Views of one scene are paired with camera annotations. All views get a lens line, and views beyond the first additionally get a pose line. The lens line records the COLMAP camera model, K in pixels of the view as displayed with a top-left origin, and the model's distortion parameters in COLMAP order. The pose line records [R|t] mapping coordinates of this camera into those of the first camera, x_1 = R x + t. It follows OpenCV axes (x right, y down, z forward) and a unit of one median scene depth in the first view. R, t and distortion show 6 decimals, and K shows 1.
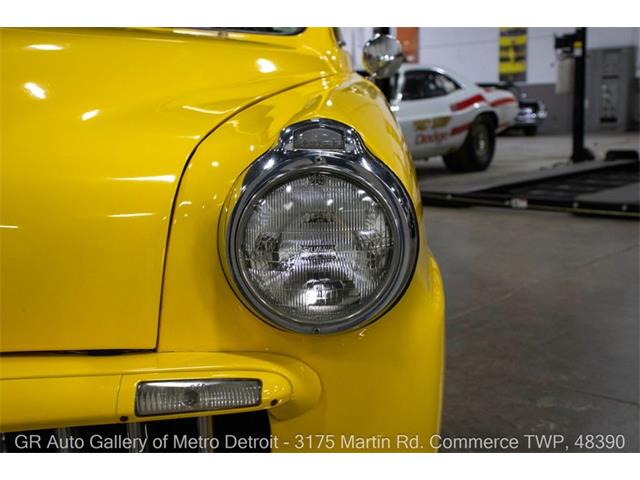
lens RADIAL K [[812.7, 0, 320.0], [0, 812.7, 240.0], [0, 0, 1]] dist [0.044603, 0.041409]
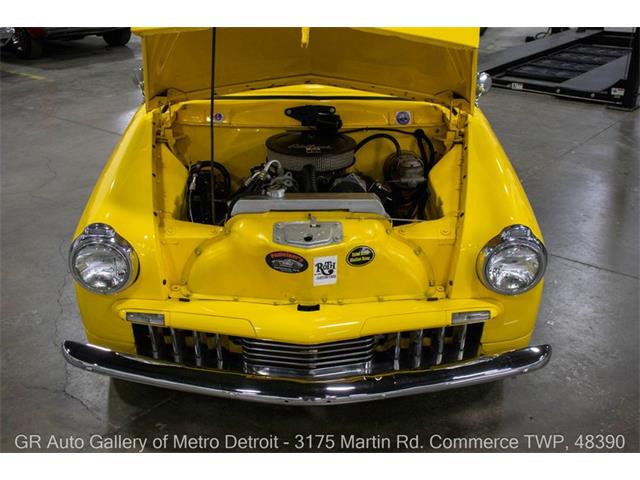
lens RADIAL K [[688.0, 0, 316.8], [0, 688.0, 231.8], [0, 0, 1]] dist [-0.000411, 0.026440]
pose [[0.999979, 0.003032, 0.005757, -0.064170], [-0.004400, 0.966920, 0.255043, -0.066107], [-0.004793, -0.255063, 0.966912, -0.119625]]
